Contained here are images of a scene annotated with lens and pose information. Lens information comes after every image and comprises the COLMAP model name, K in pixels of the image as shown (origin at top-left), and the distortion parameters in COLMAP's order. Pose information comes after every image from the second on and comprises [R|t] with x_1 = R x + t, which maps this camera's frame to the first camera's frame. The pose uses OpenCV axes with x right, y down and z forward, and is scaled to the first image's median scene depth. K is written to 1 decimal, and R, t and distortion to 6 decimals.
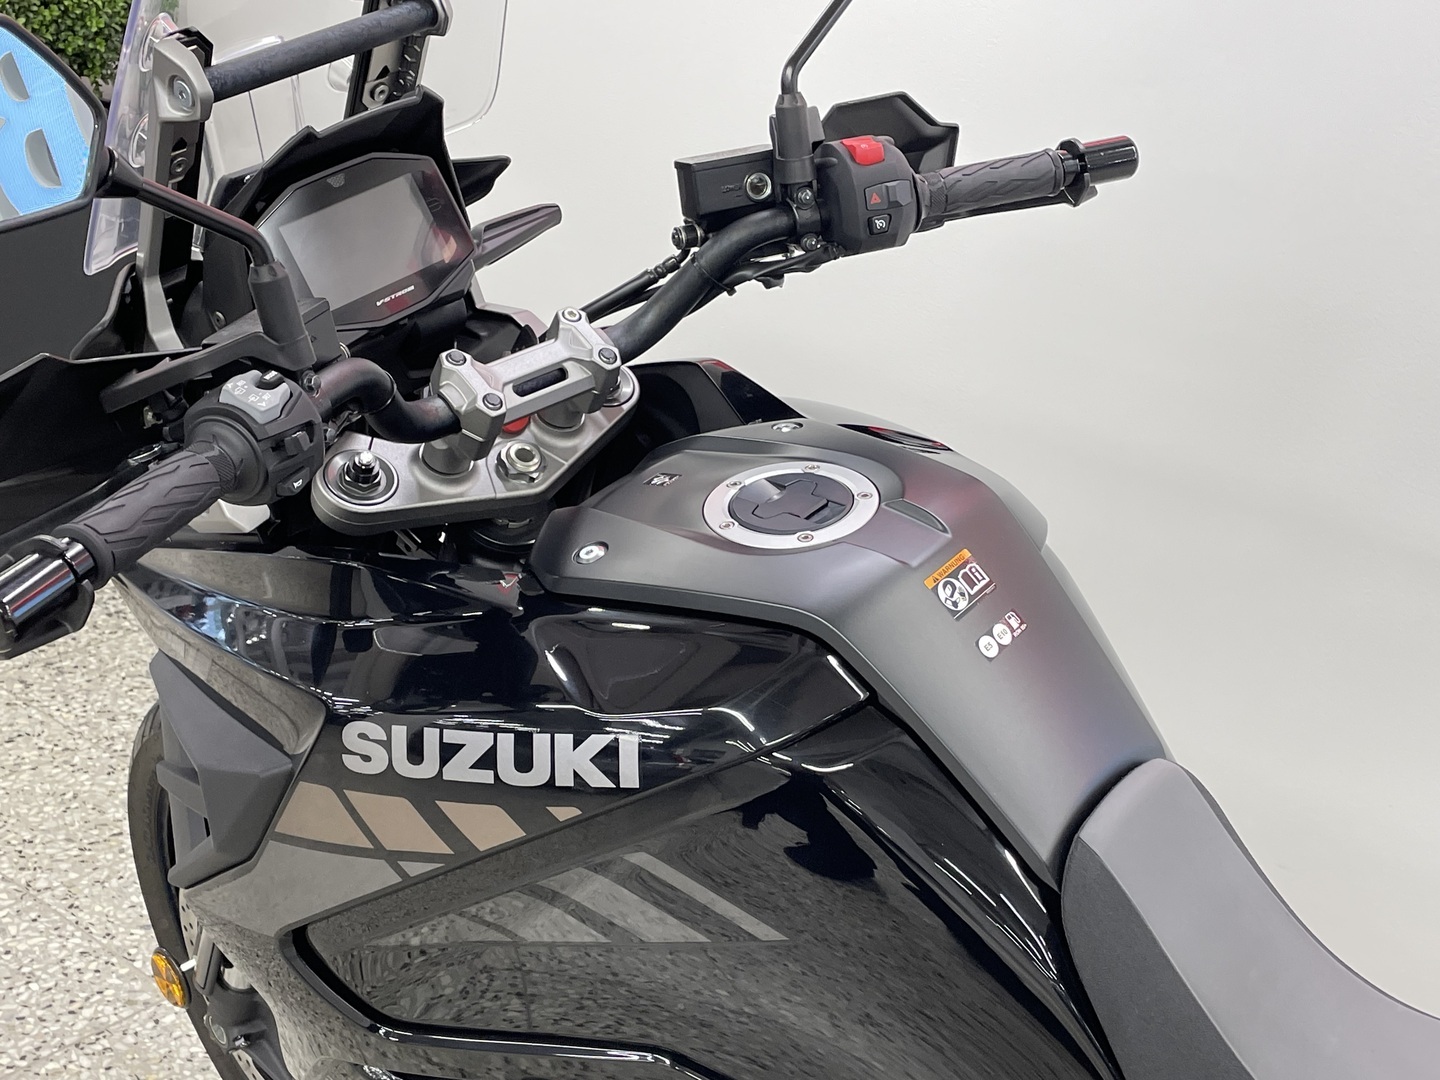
lens RADIAL K [[1894.6, 0, 720.0], [0, 1894.6, 540.0], [0, 0, 1]] dist [0.082978, -0.078010]
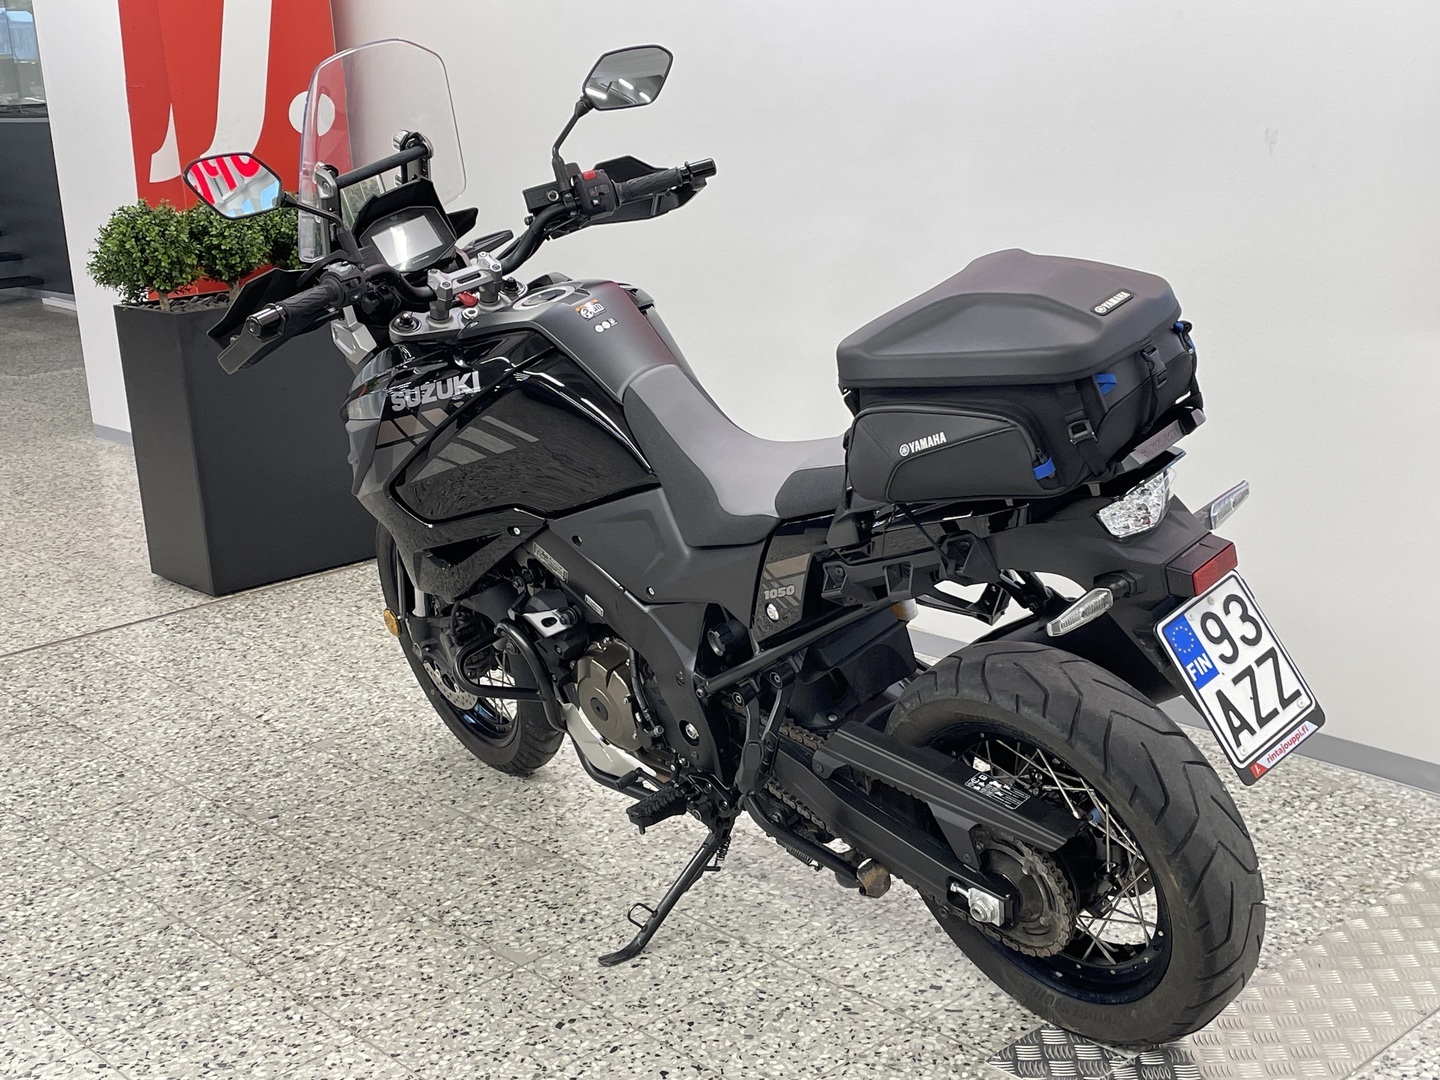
lens RADIAL K [[1879.8, 0, 756.7], [0, 1879.8, 538.1], [0, 0, 1]] dist [0.135897, -0.300861]
pose [[0.976819, -0.115118, -0.180477, 0.770430], [0.094061, 0.988161, -0.121205, 0.665159], [0.192293, 0.101420, 0.976083, -1.516326]]
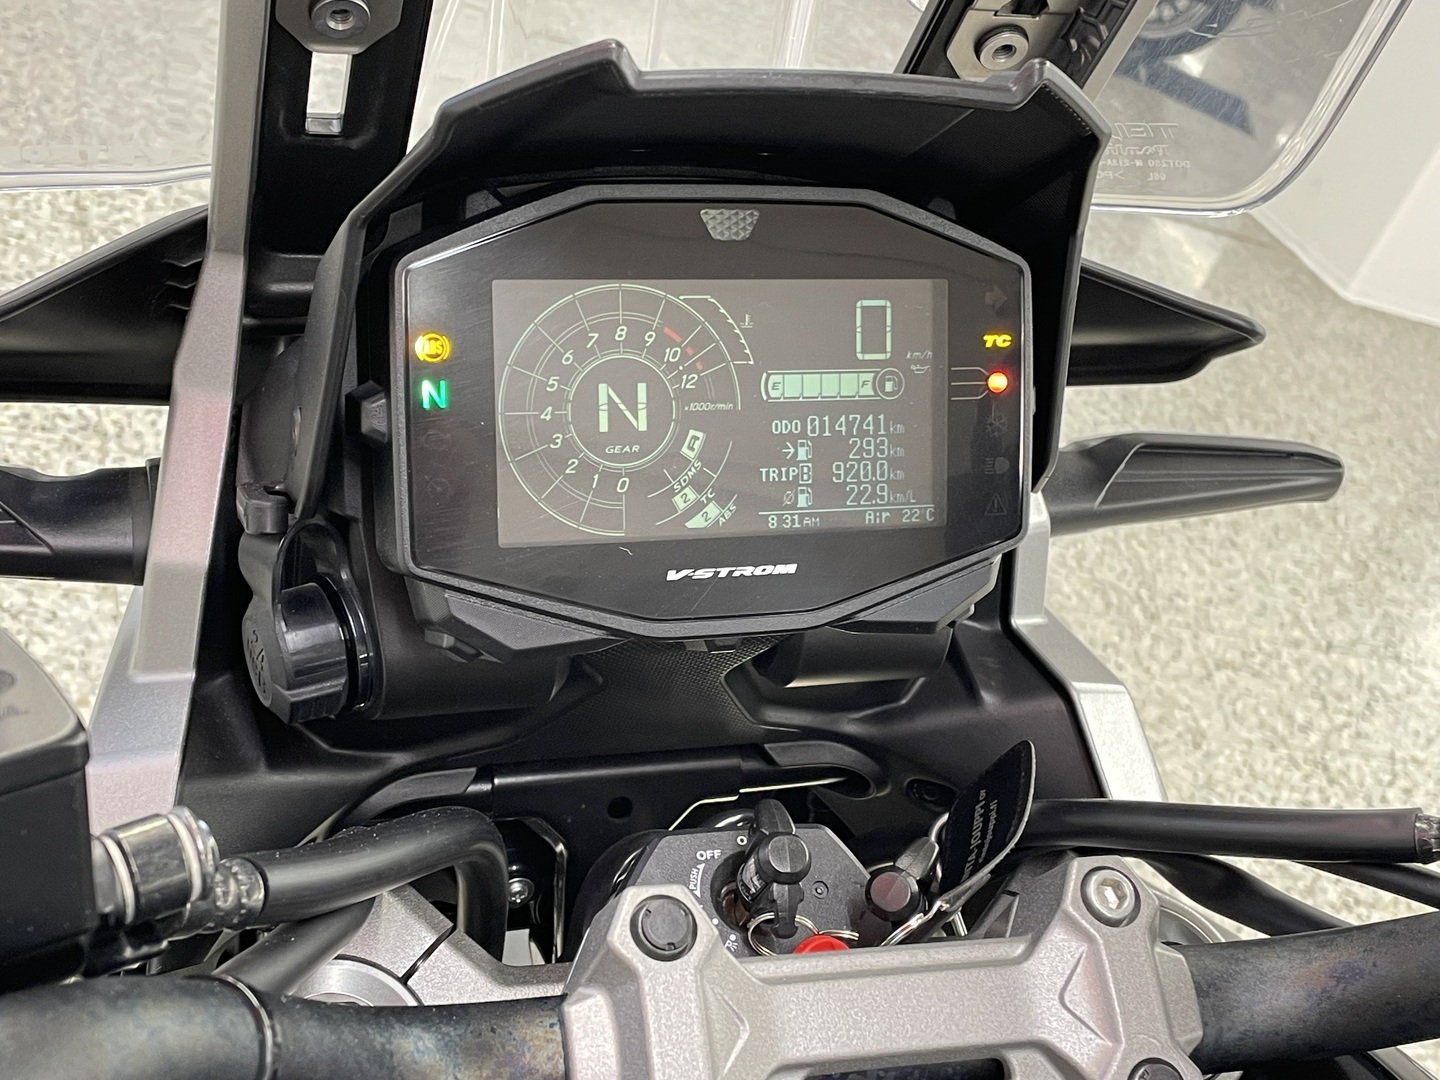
lens RADIAL K [[1863.0, 0, 724.8], [0, 1863.0, 530.8], [0, 0, 1]] dist [0.104057, -0.172188]
pose [[0.817095, 0.463698, -0.342550, -0.061919], [-0.455557, 0.883474, 0.109277, -0.196895], [0.353305, 0.066761, 0.933123, 0.760304]]
